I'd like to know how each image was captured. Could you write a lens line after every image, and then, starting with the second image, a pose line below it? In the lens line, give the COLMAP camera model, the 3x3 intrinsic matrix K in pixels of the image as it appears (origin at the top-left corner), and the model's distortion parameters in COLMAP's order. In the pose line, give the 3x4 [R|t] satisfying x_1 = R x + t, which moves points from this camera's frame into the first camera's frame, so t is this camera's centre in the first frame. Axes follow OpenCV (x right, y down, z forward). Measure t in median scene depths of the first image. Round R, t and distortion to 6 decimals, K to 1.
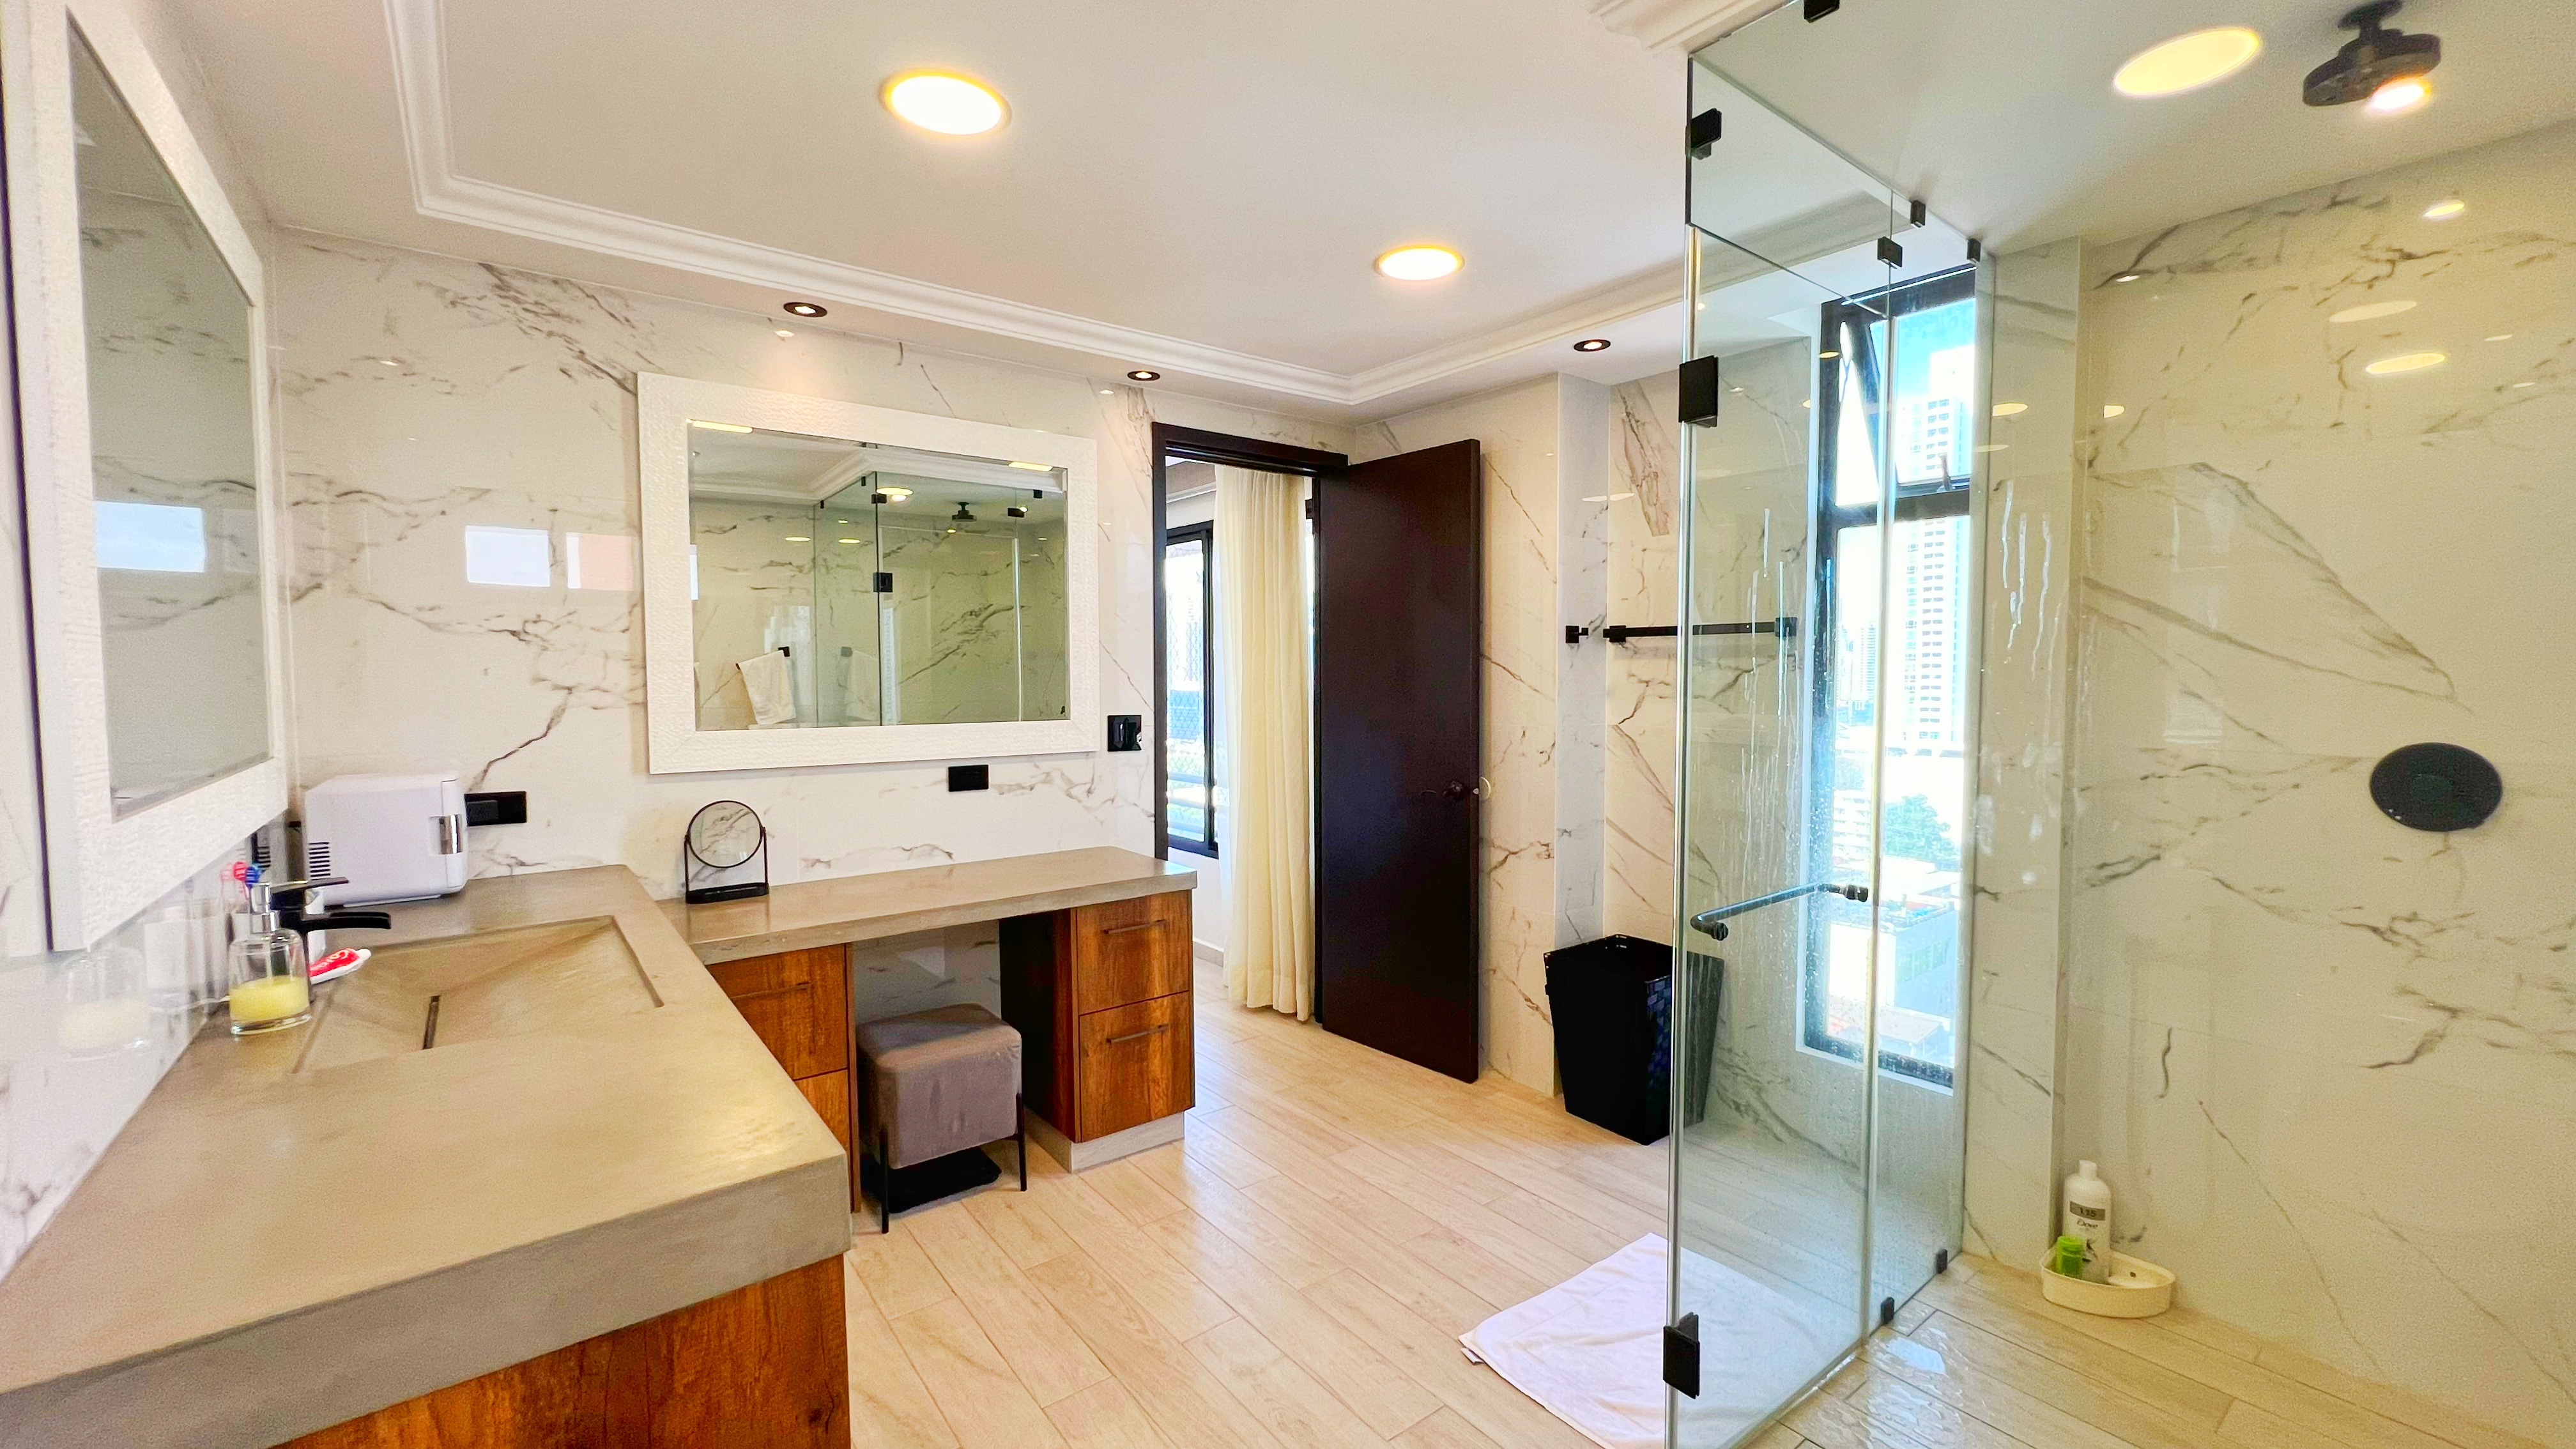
lens RADIAL K [[1035.0, 0, 1288.0], [0, 1035.0, 724.5], [0, 0, 1]] dist [-0.002745, 0.000342]
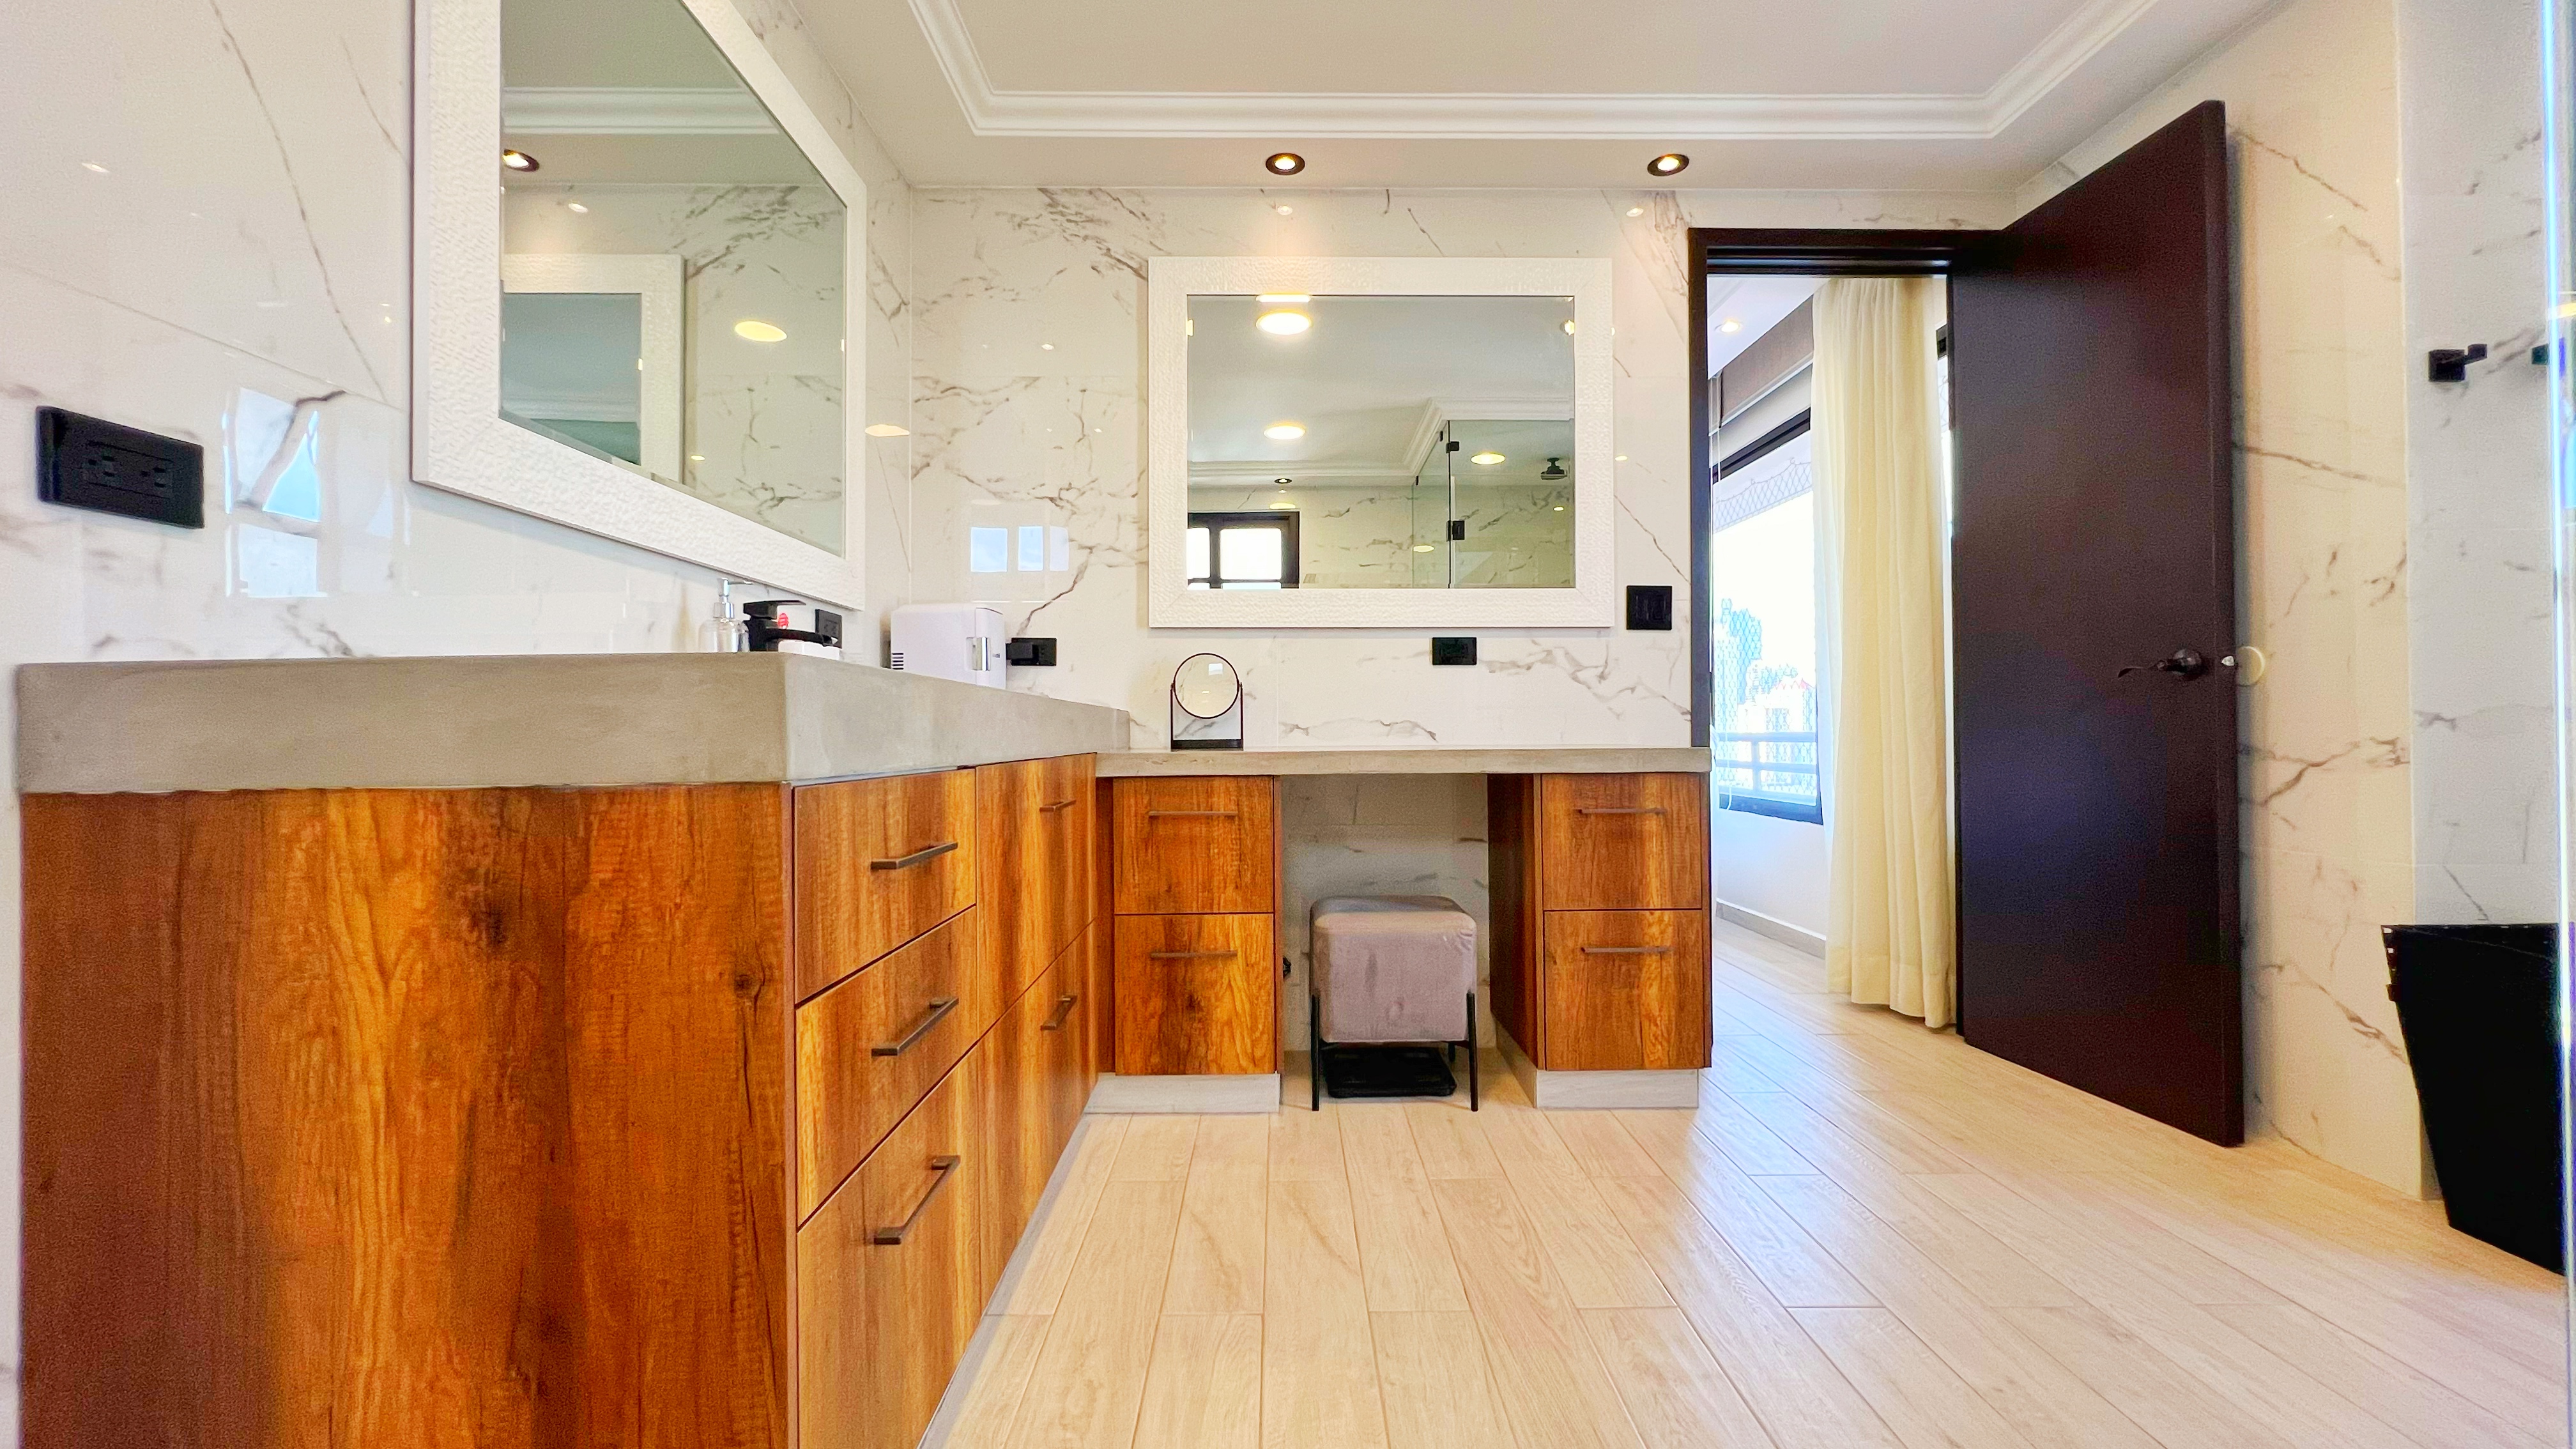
lens RADIAL K [[1035.0, 0, 1288.0], [0, 1035.0, 724.5], [0, 0, 1]] dist [-0.002745, 0.000342]
pose [[0.799069, -0.007201, -0.601196, 0.124039], [-0.028358, 0.998364, -0.049649, 0.176044], [0.600570, 0.056721, 0.797558, 0.214307]]
